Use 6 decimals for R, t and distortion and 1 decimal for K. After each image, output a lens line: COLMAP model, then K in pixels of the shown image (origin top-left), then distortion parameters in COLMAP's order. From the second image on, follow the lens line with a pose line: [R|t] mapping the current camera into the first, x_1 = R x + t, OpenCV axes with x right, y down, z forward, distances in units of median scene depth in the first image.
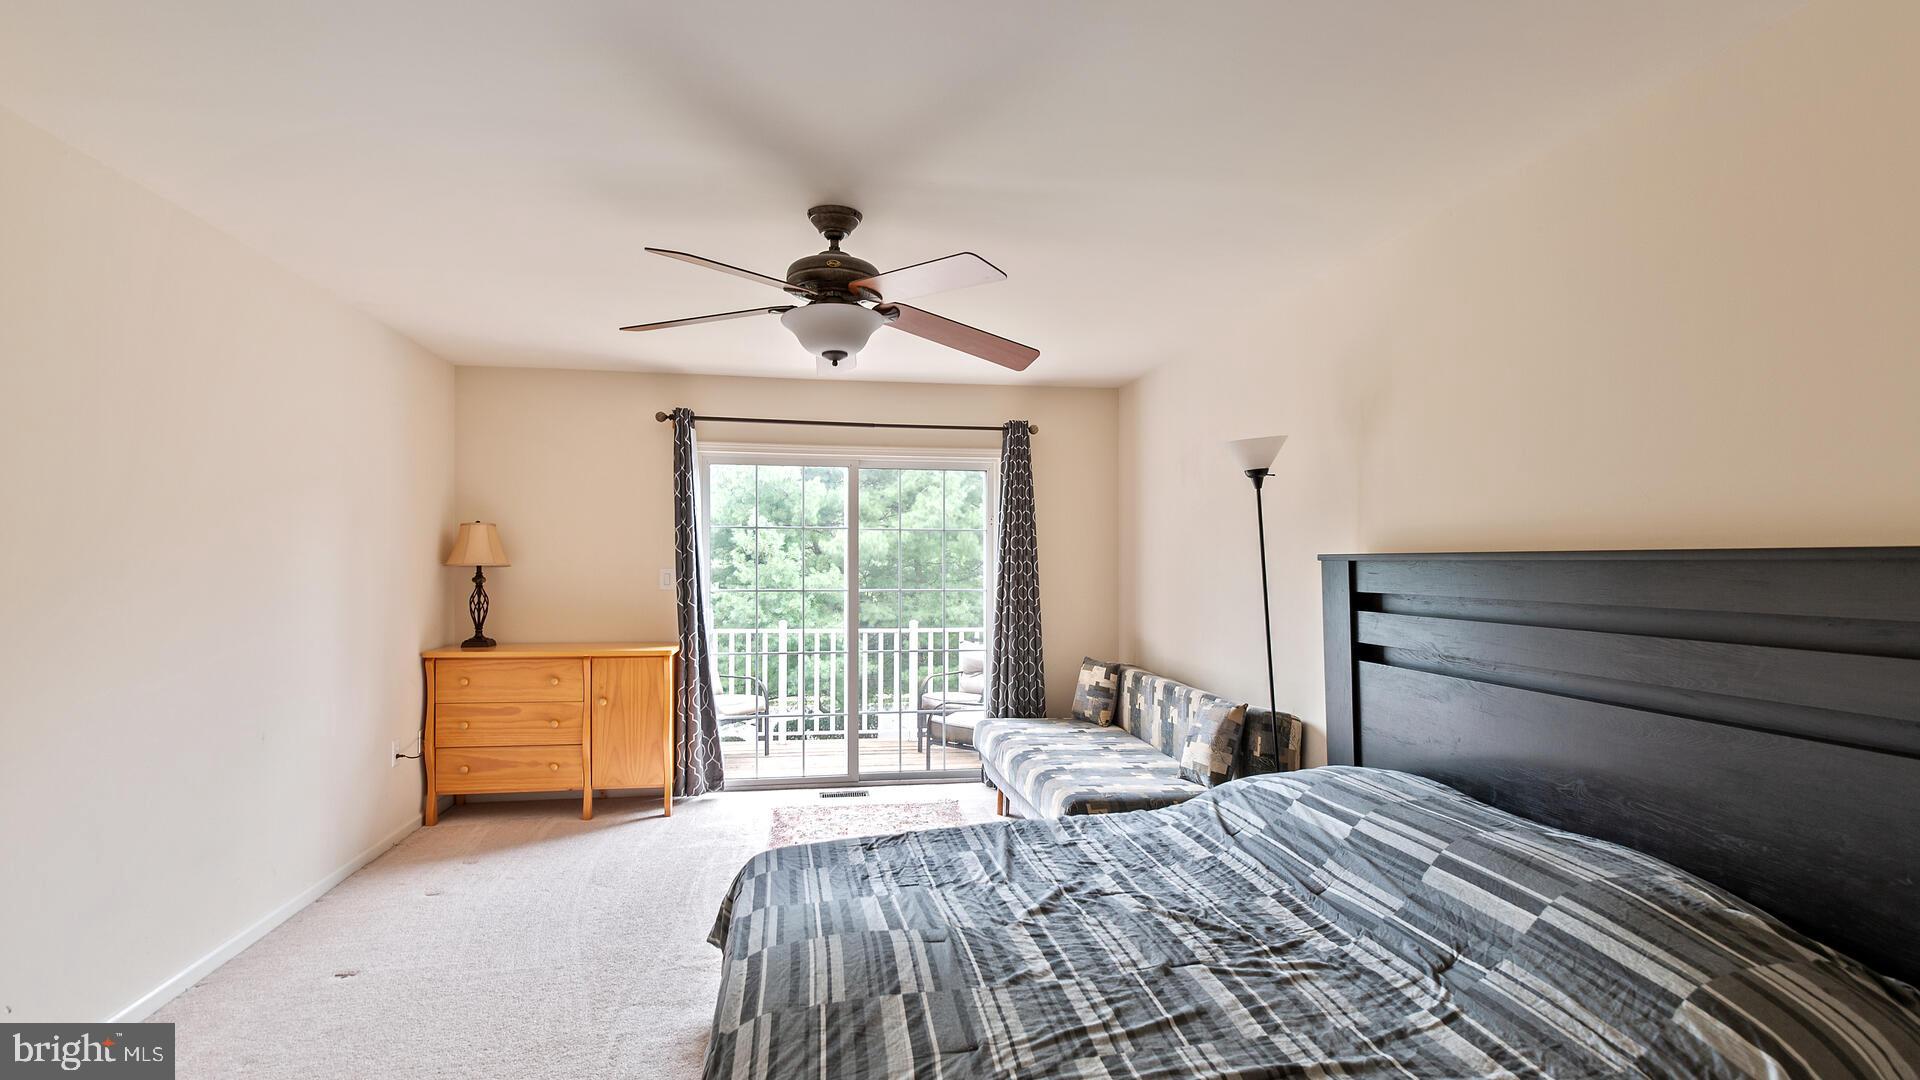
lens RADIAL K [[959.2, 0, 956.8], [0, 959.2, 548.1], [0, 0, 1]] dist [0.002338, 0.001597]
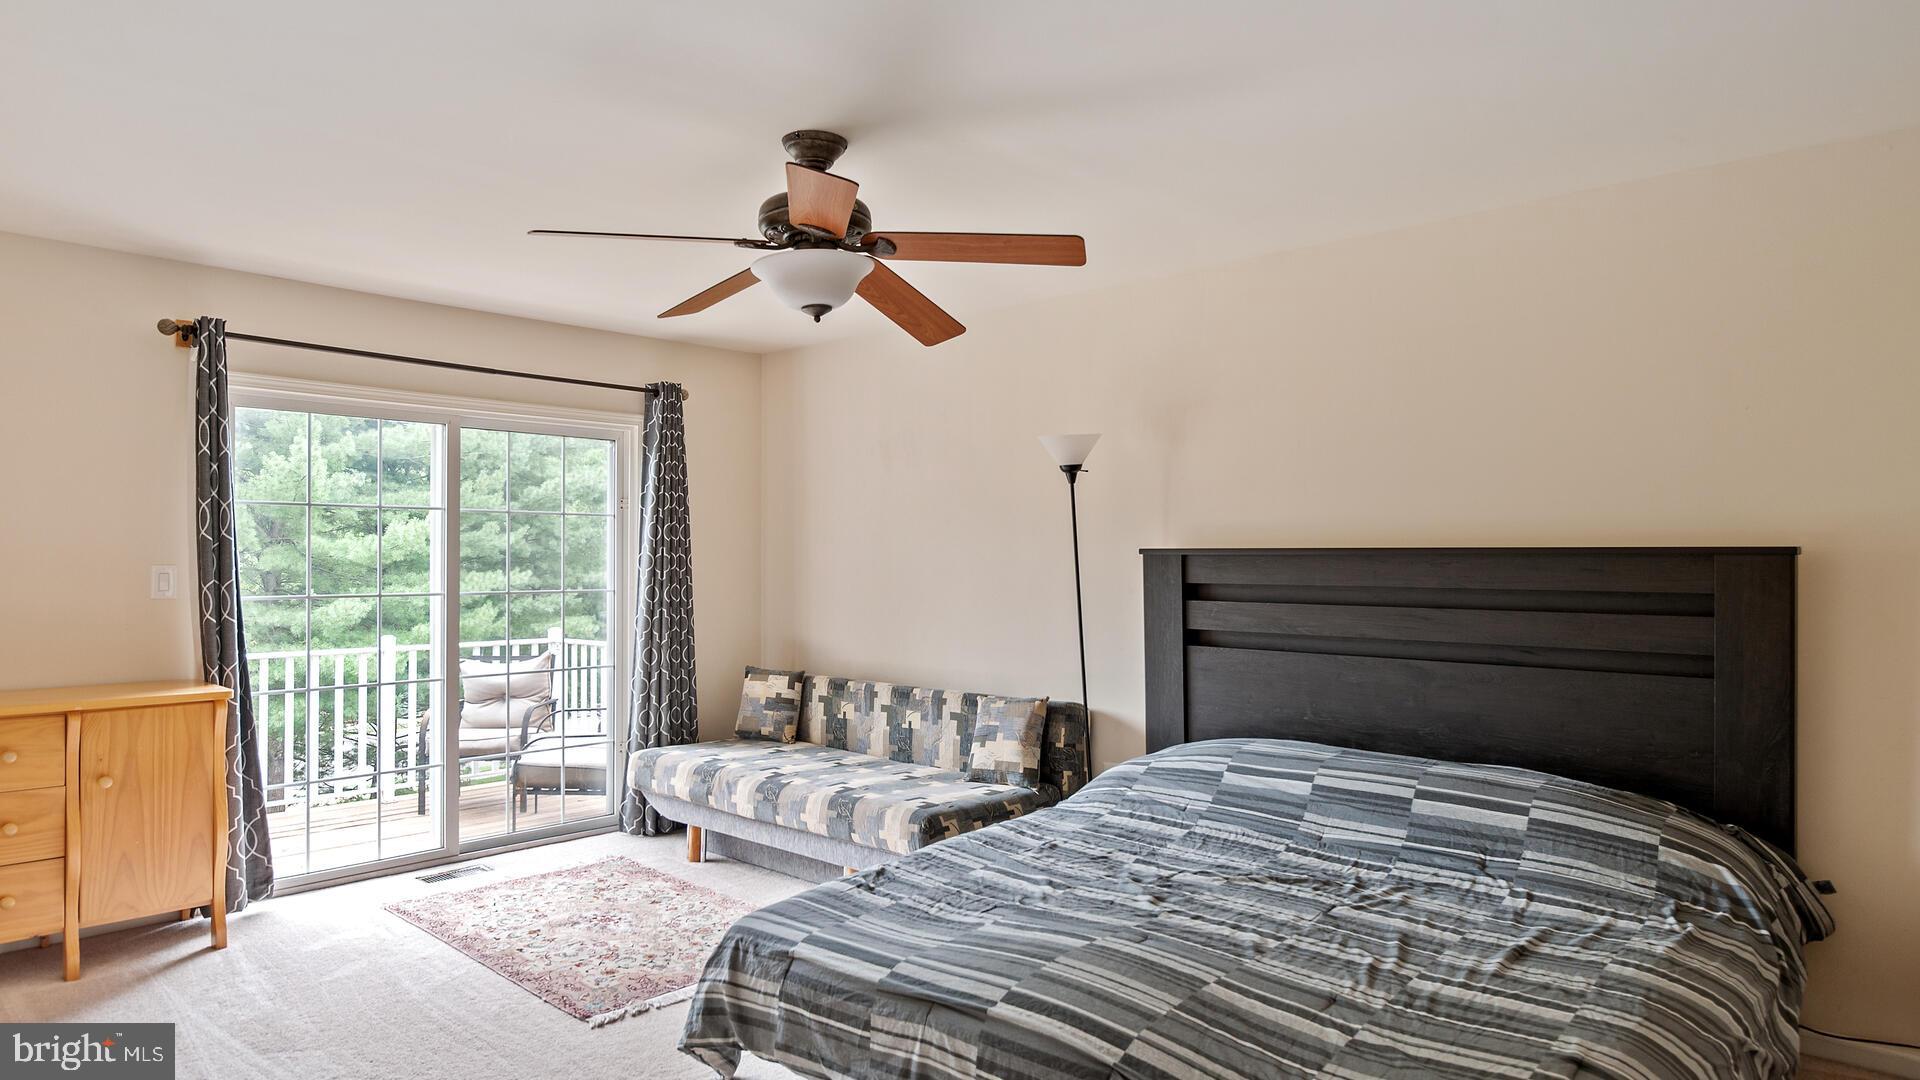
lens RADIAL K [[1162.4, 0, 949.4], [0, 1162.4, 542.7], [0, 0, 1]] dist [0.000114, -0.001608]
pose [[0.788500, 0.005866, 0.615007, -0.618419], [-0.008965, 0.999958, 0.001955, -0.000366], [-0.614970, -0.007055, 0.788519, 0.122297]]
